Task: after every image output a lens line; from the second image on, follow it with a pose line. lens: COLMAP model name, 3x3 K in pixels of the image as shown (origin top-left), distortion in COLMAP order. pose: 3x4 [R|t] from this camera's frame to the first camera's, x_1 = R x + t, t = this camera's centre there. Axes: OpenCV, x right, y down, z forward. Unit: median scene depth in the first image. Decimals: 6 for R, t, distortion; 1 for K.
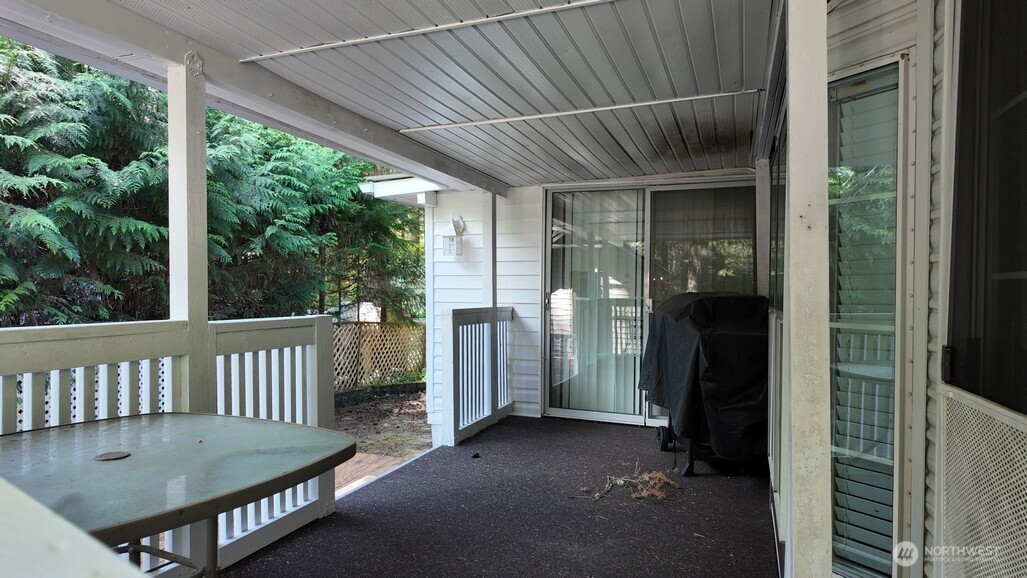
lens RADIAL K [[596.4, 0, 513.5], [0, 596.4, 289.0], [0, 0, 1]] dist [0.080918, -0.090998]
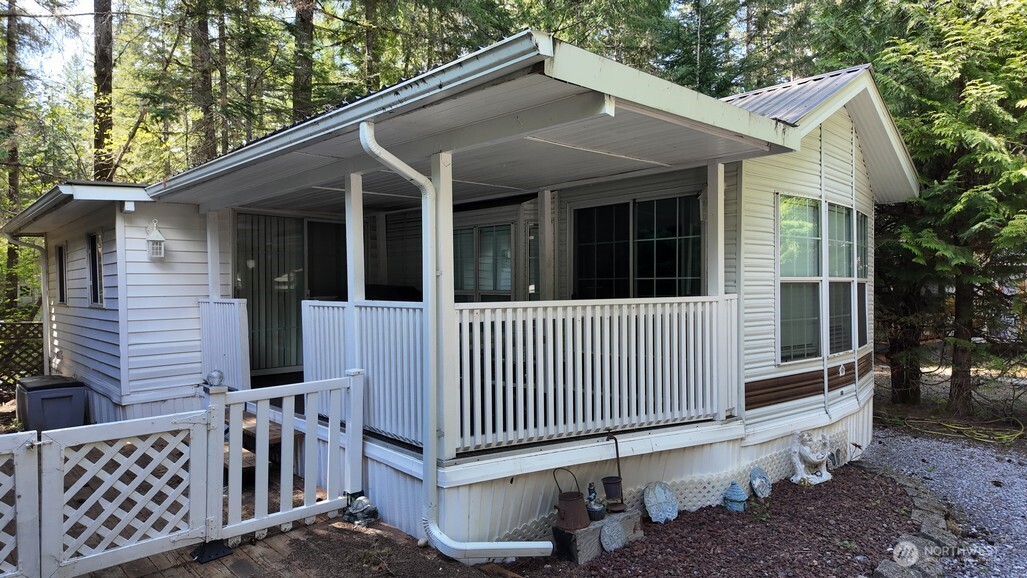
lens RADIAL K [[596.4, 0, 513.5], [0, 596.4, 289.0], [0, 0, 1]] dist [0.080918, -0.090998]
pose [[0.419758, -0.025650, 0.907273, -0.513970], [0.012438, 0.999669, 0.022508, -0.008452], [-0.907551, 0.001837, 0.419939, -0.122818]]
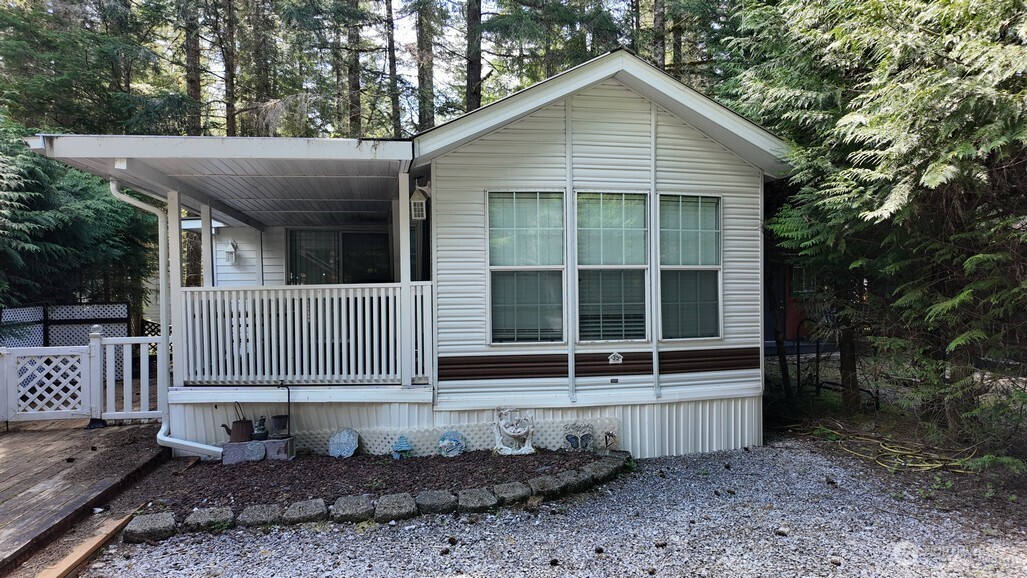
lens RADIAL K [[596.4, 0, 513.5], [0, 596.4, 289.0], [0, 0, 1]] dist [0.080918, -0.090998]
pose [[0.835603, -0.033507, 0.548311, -0.237930], [0.026887, 0.999436, 0.020101, 0.006949], [-0.548675, -0.002054, 0.836033, -0.609740]]
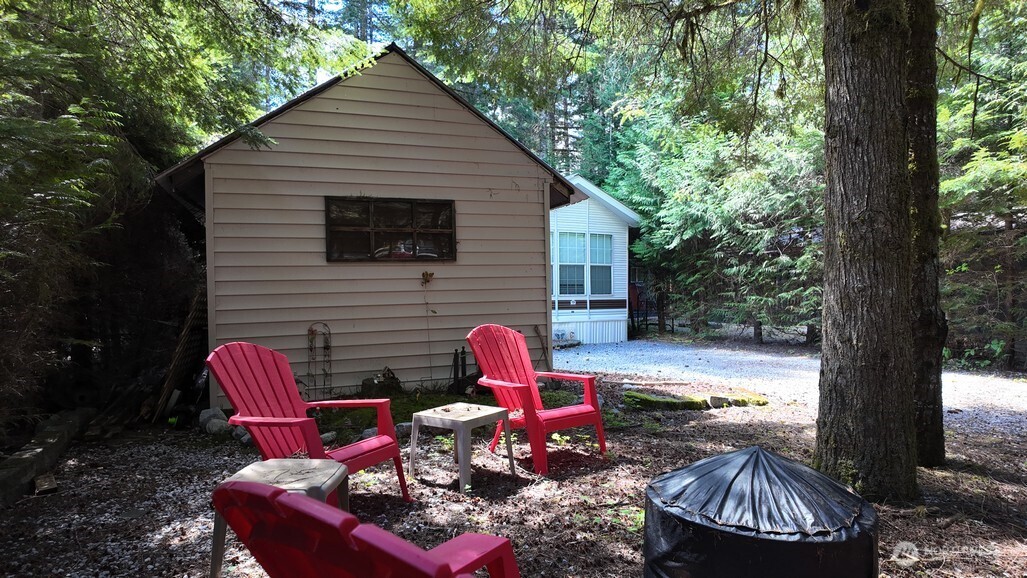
lens RADIAL K [[596.4, 0, 513.5], [0, 596.4, 289.0], [0, 0, 1]] dist [0.080918, -0.090998]
pose [[0.661656, -0.026909, 0.749325, -1.000149], [0.015826, 0.999634, 0.021923, 0.026701], [-0.749641, -0.002647, 0.661840, -1.006073]]
